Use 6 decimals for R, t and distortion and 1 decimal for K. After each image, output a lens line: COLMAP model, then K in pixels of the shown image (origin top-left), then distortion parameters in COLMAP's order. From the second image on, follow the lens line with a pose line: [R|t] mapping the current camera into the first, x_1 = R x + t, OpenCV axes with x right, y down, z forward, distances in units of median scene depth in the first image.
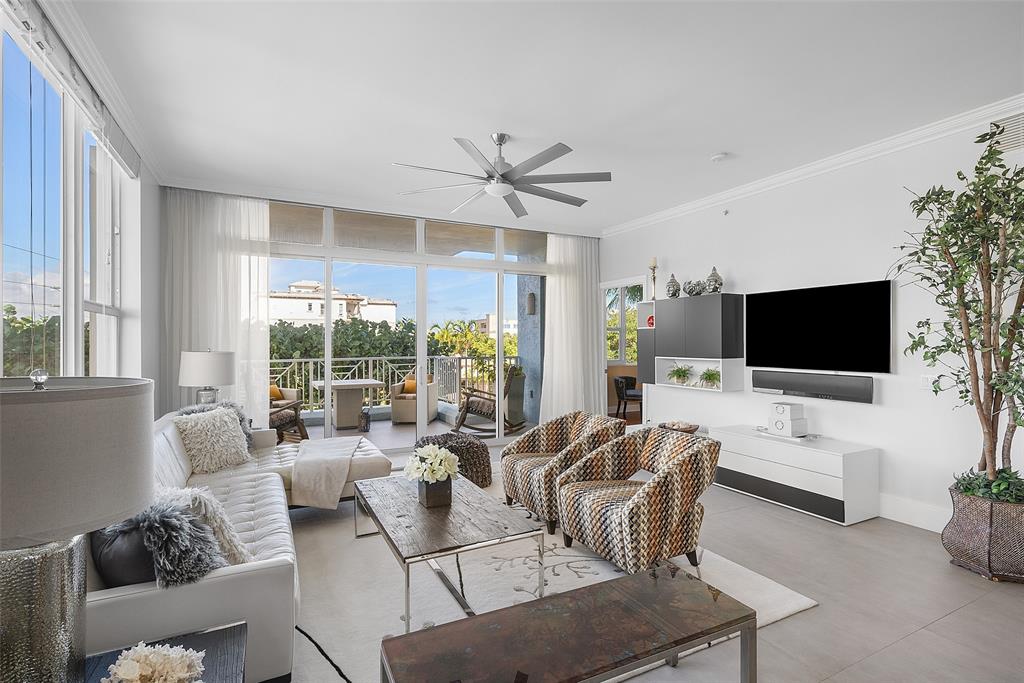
lens RADIAL K [[489.2, 0, 513.5], [0, 489.2, 337.9], [0, 0, 1]] dist [-0.000792, 0.000220]
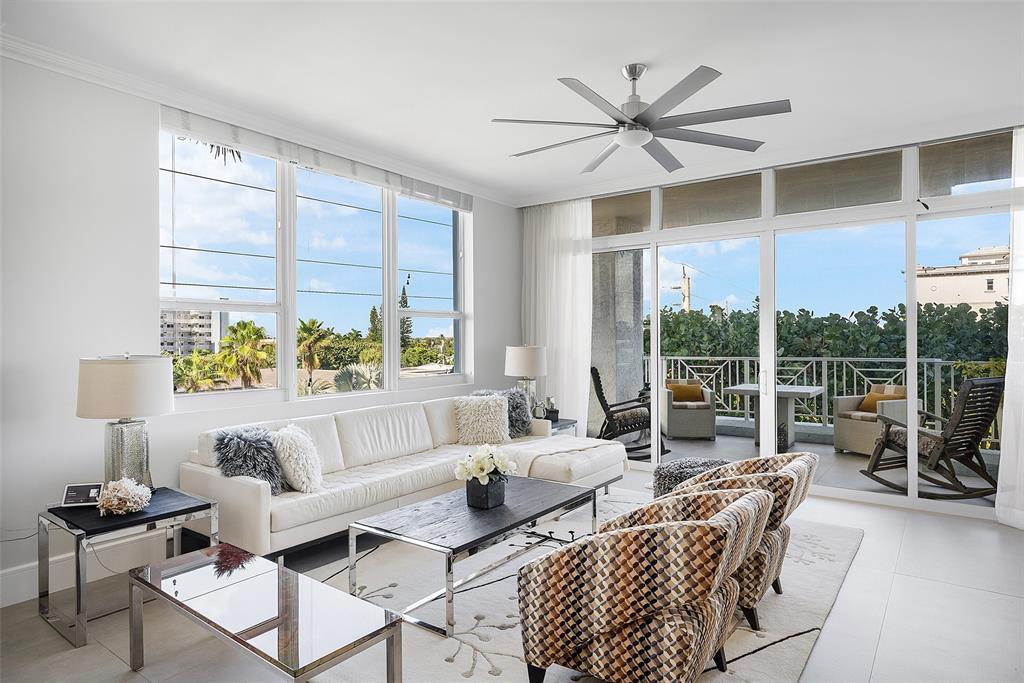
lens RADIAL K [[594.5, 0, 522.1], [0, 594.5, 341.2], [0, 0, 1]] dist [0.037567, 0.000630]
pose [[0.463021, 0.010585, -0.886284, 0.445727], [0.005634, 0.999873, 0.014885, -0.002542], [0.886330, -0.011885, 0.462903, 0.250341]]
